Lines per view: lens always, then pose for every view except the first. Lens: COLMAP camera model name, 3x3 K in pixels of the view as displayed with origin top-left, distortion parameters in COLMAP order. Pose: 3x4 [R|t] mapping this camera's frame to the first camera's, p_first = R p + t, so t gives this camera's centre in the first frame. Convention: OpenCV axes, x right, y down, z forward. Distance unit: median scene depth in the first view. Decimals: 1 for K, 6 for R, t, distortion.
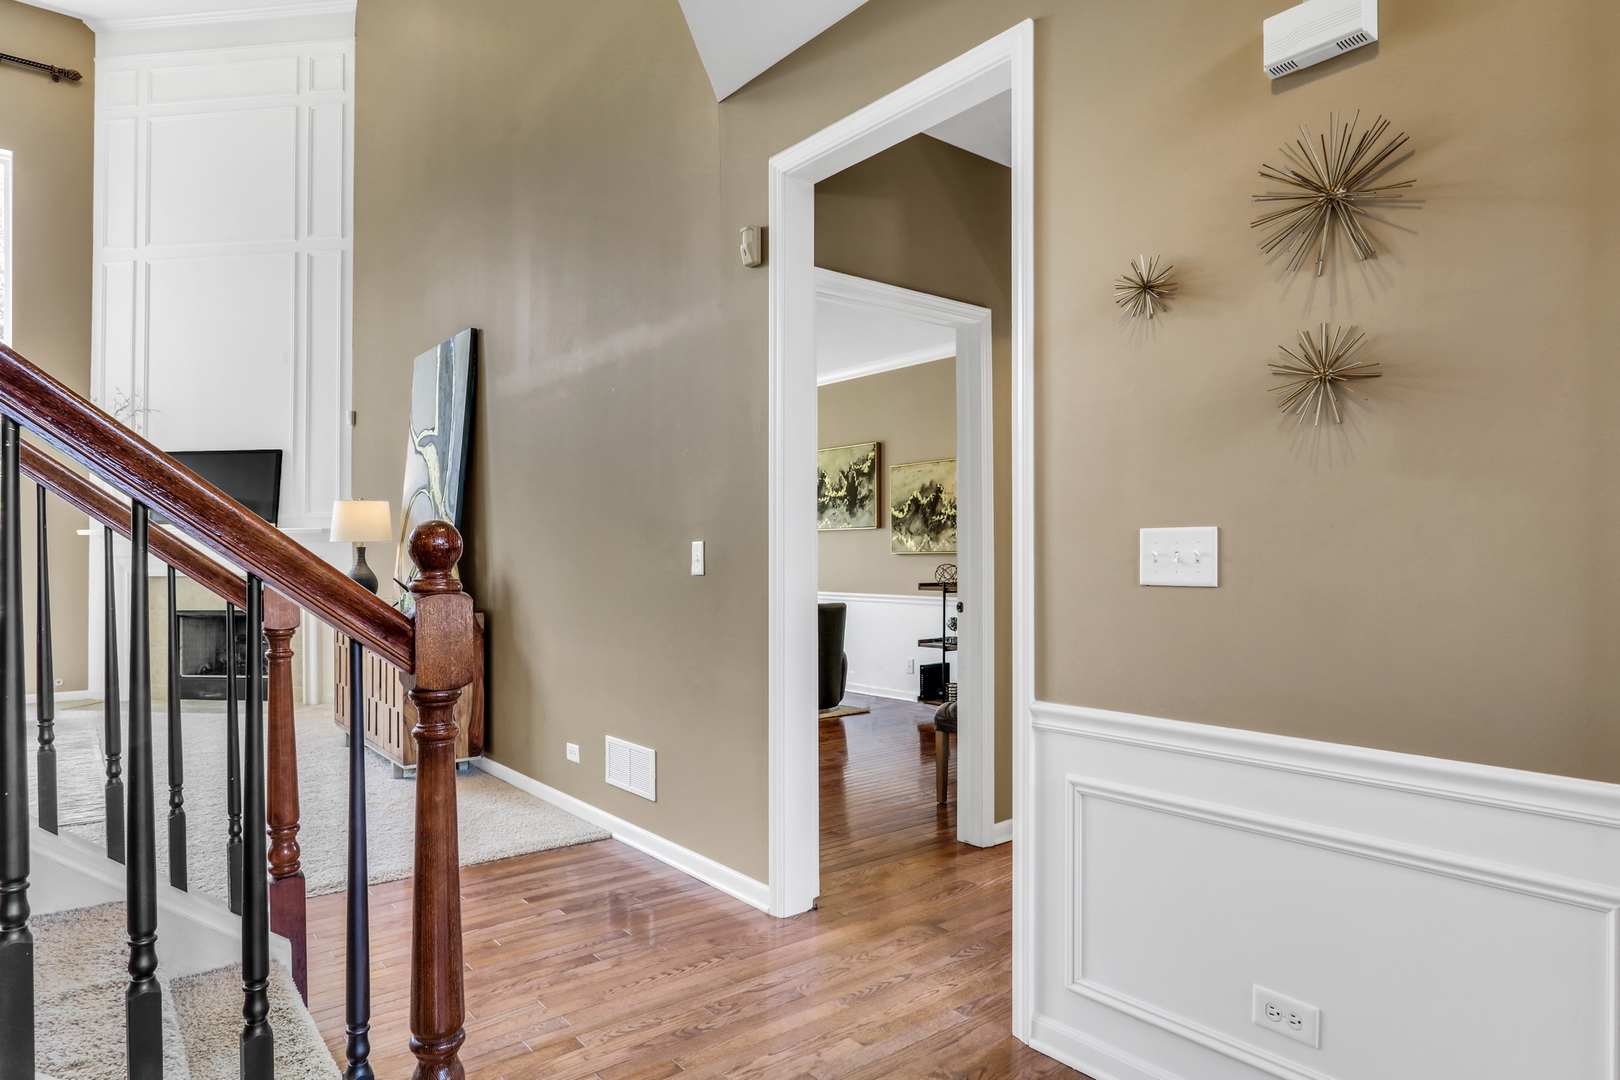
lens RADIAL K [[940.0, 0, 807.5], [0, 940.0, 555.5], [0, 0, 1]] dist [-0.009941, 0.000031]
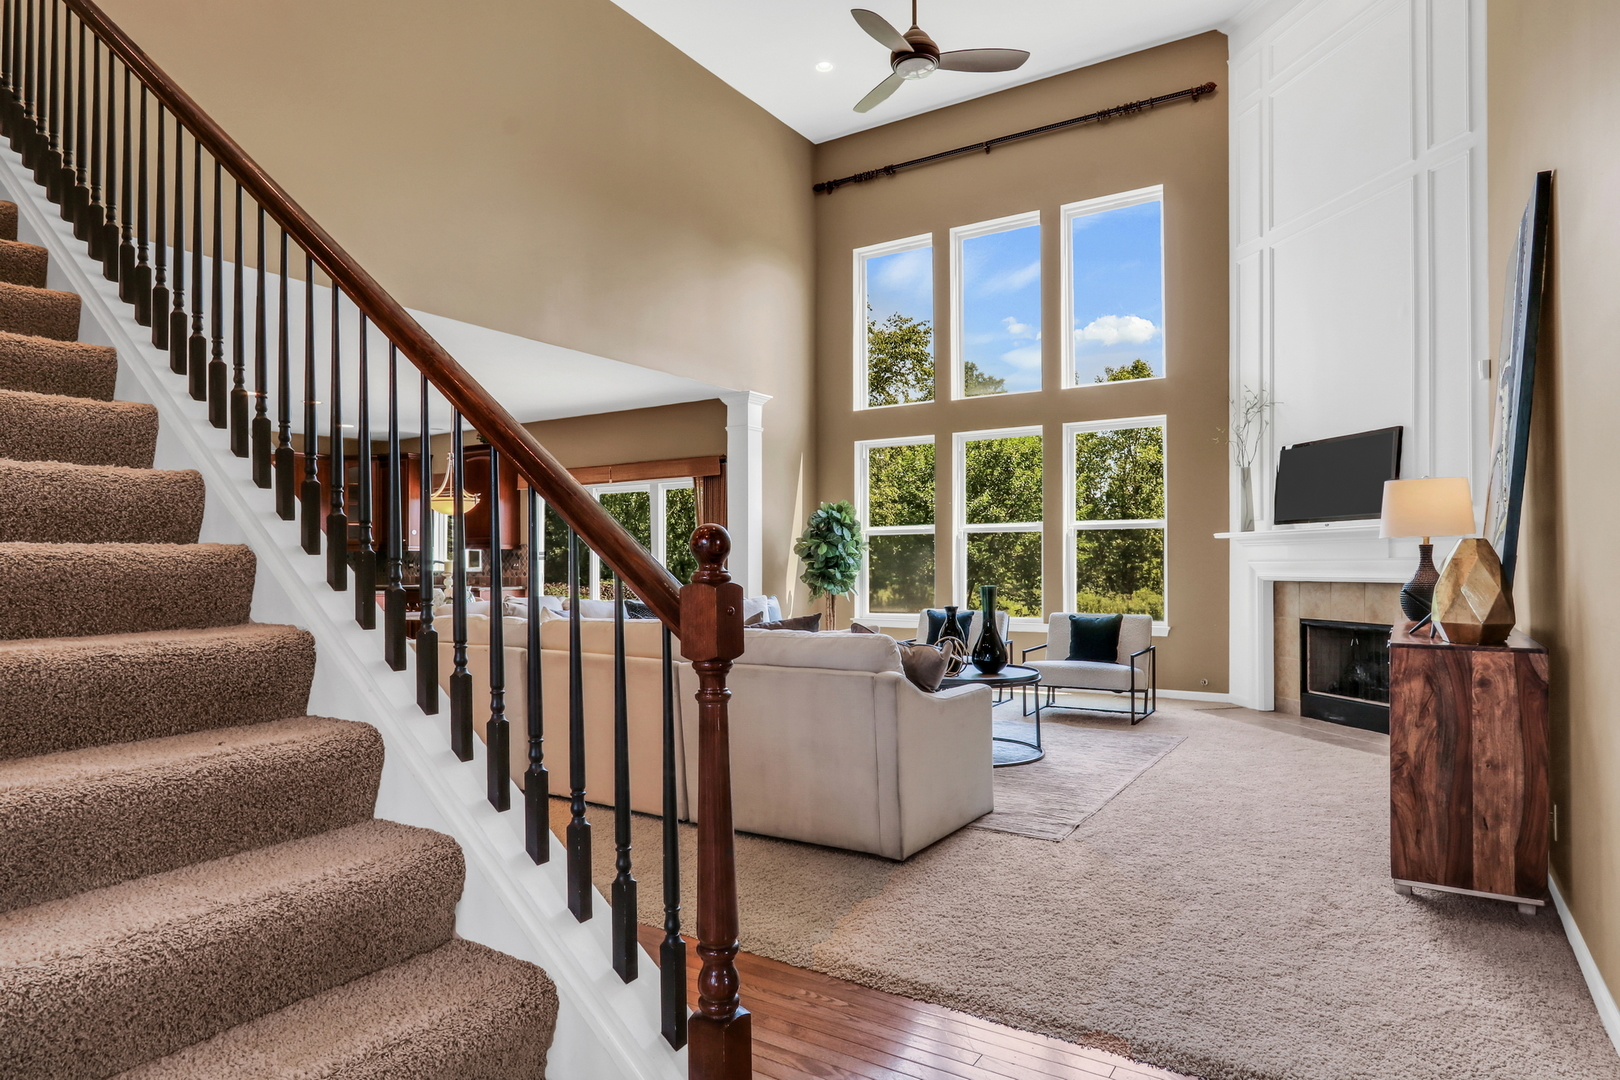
lens RADIAL K [[940.0, 0, 807.5], [0, 940.0, 555.5], [0, 0, 1]] dist [-0.009941, 0.000031]
pose [[0.322229, -0.009961, -0.946609, 0.034305], [0.004927, 0.999949, -0.008845, 0.003018], [0.946649, -0.001814, 0.322261, 0.257359]]
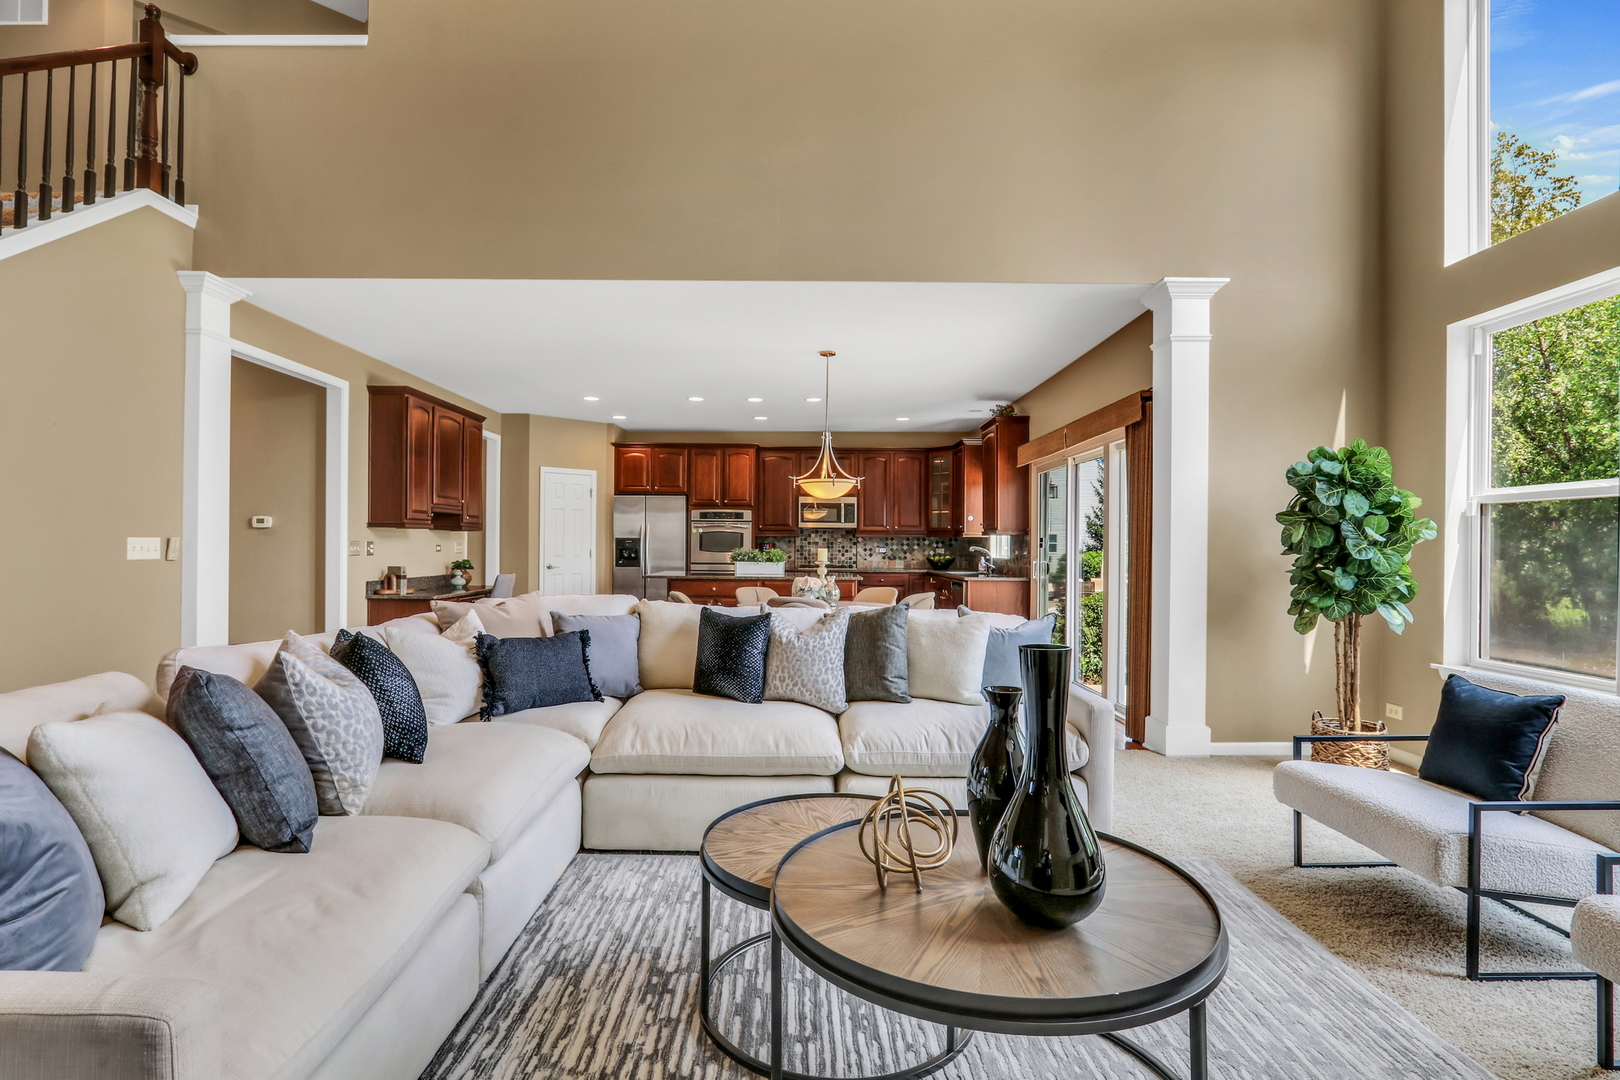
lens RADIAL K [[788.5, 0, 801.9], [0, 788.5, 548.4], [0, 0, 1]] dist [-0.009664, 0.000623]
pose [[-0.621668, -0.002803, -0.783276, -0.443640], [-0.006018, 0.999981, 0.001197, -0.003545], [0.783257, 0.005458, -0.621673, 0.720894]]
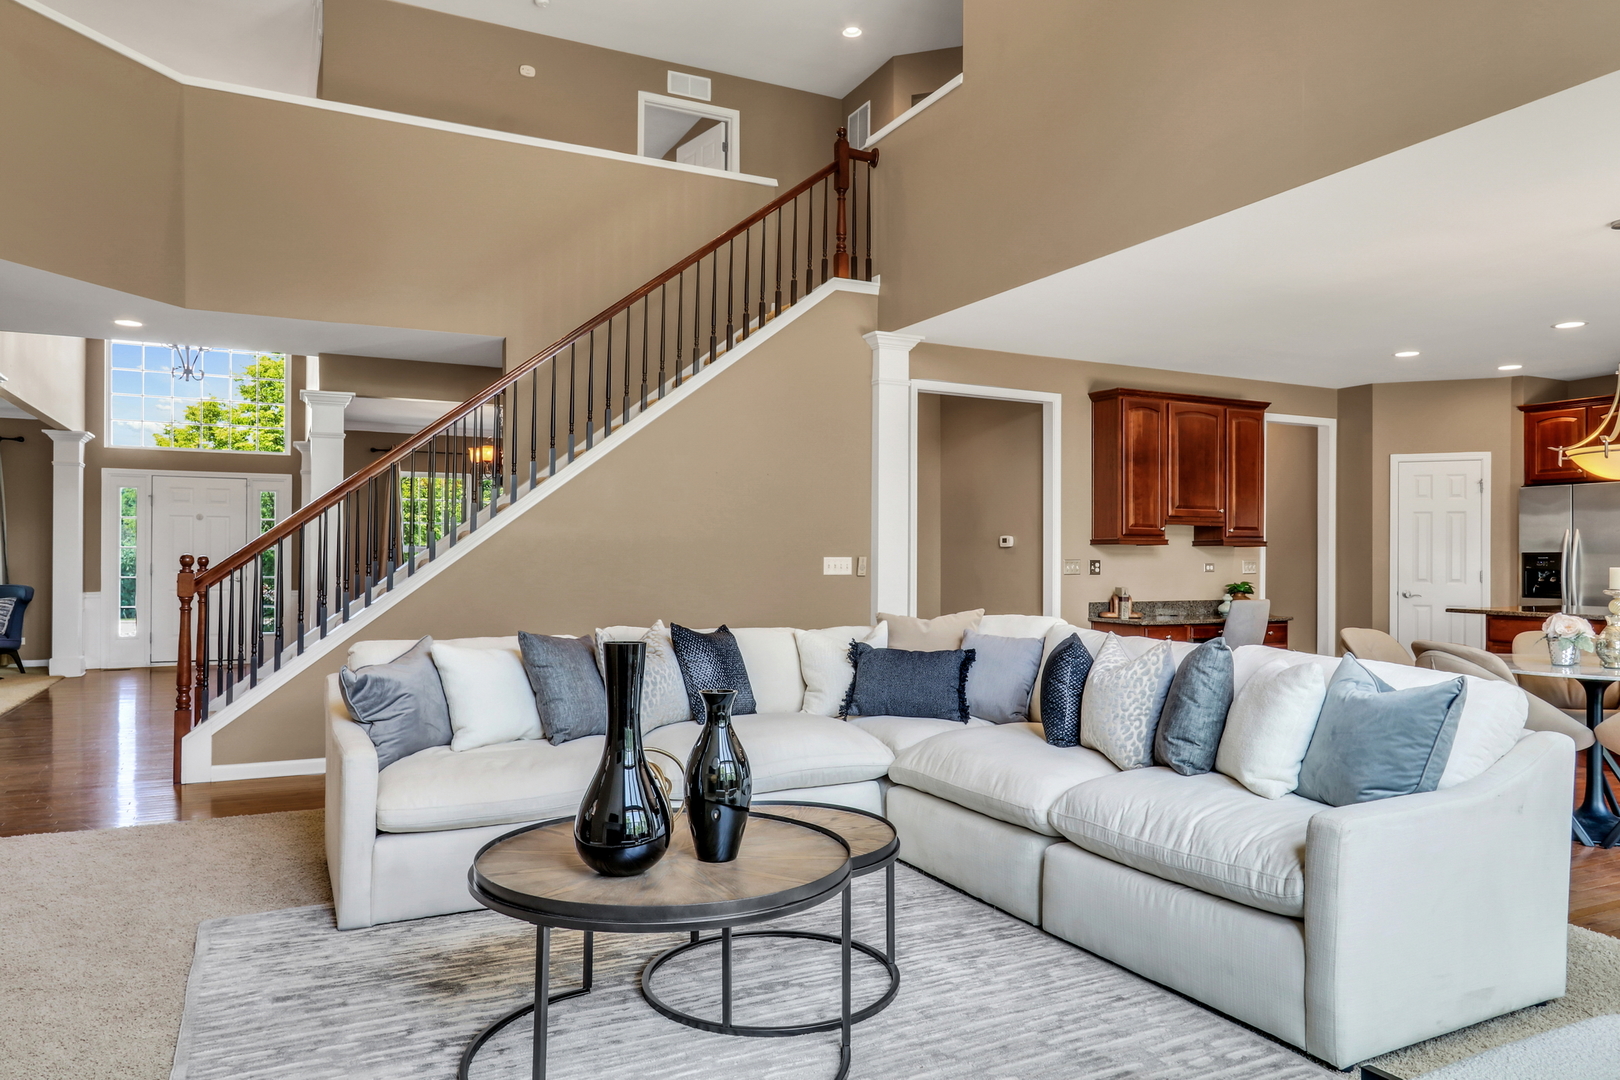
lens RADIAL K [[1080.2, 0, 804.6], [0, 1080.2, 555.6], [0, 0, 1]] dist [-0.002905, 0.003836]
pose [[-0.979330, -0.004147, 0.202224, -0.764305], [-0.005694, 0.999959, -0.007064, -0.002184], [-0.202187, -0.008070, -0.979314, 0.955541]]
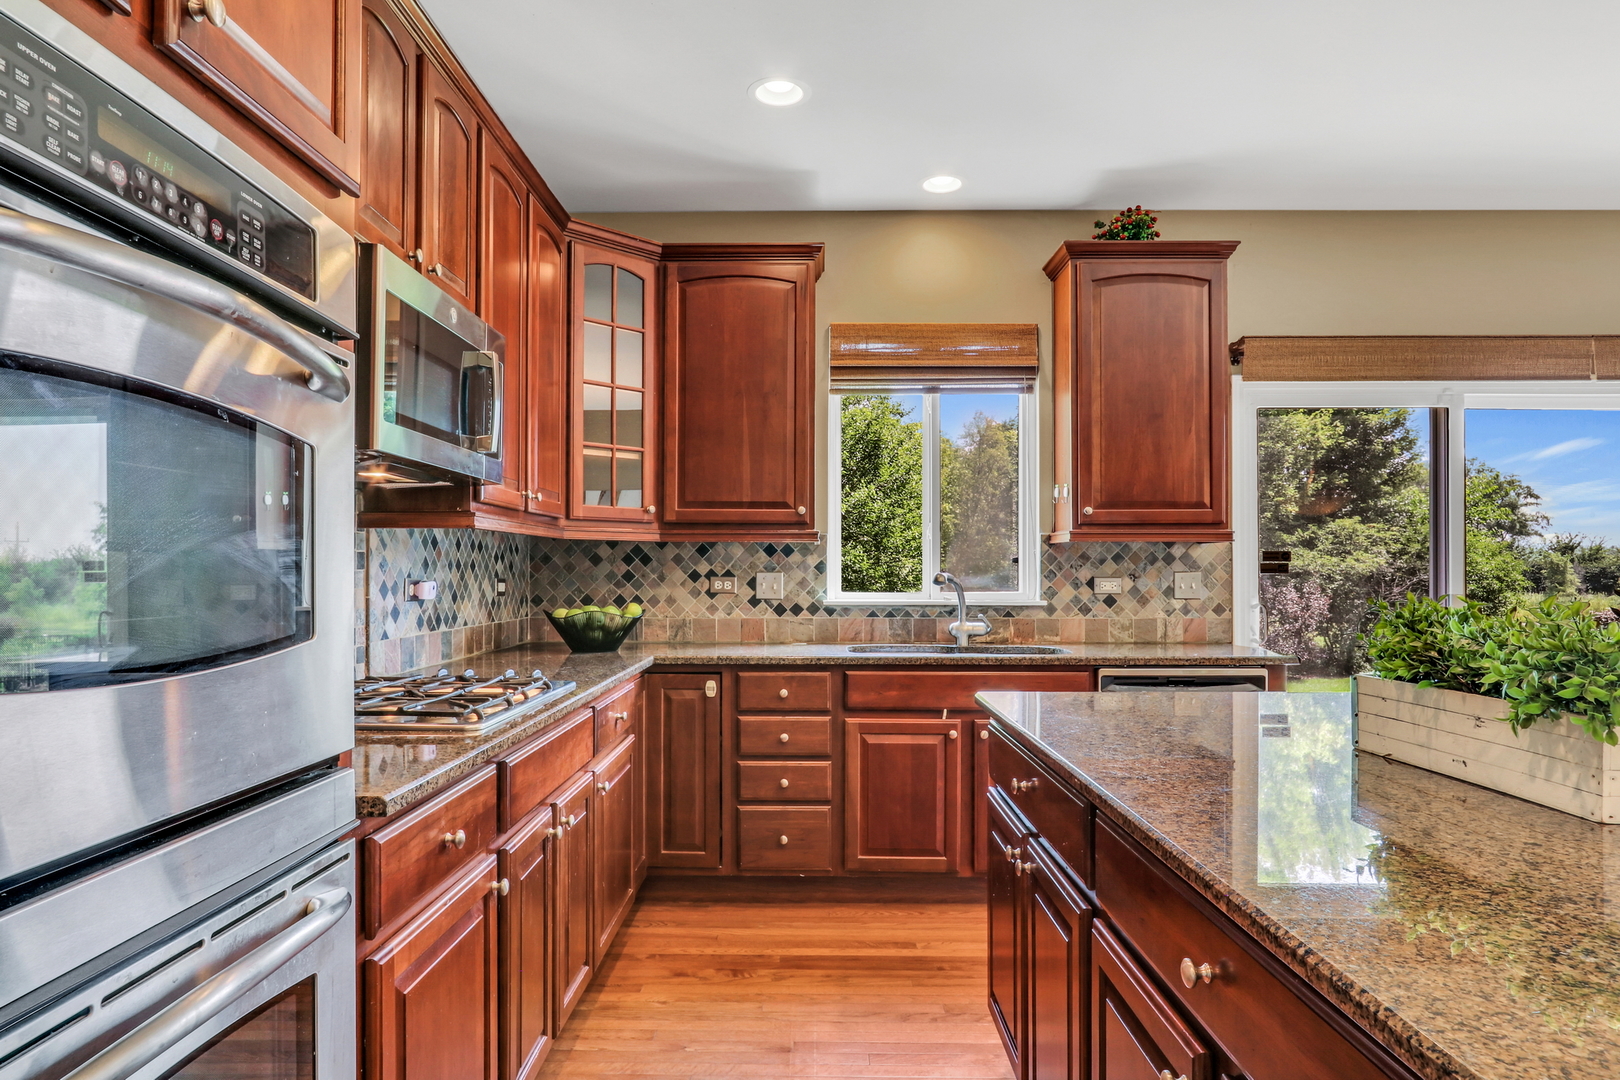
lens RADIAL K [[978.9, 0, 802.0], [0, 978.9, 568.4], [0, 0, 1]] dist [-0.022782, 0.015180]
pose [[0.773763, -0.003346, -0.633466, -1.274471], [0.002138, 0.999994, -0.002671, -0.007016], [0.633472, 0.000712, 0.773766, -0.264934]]
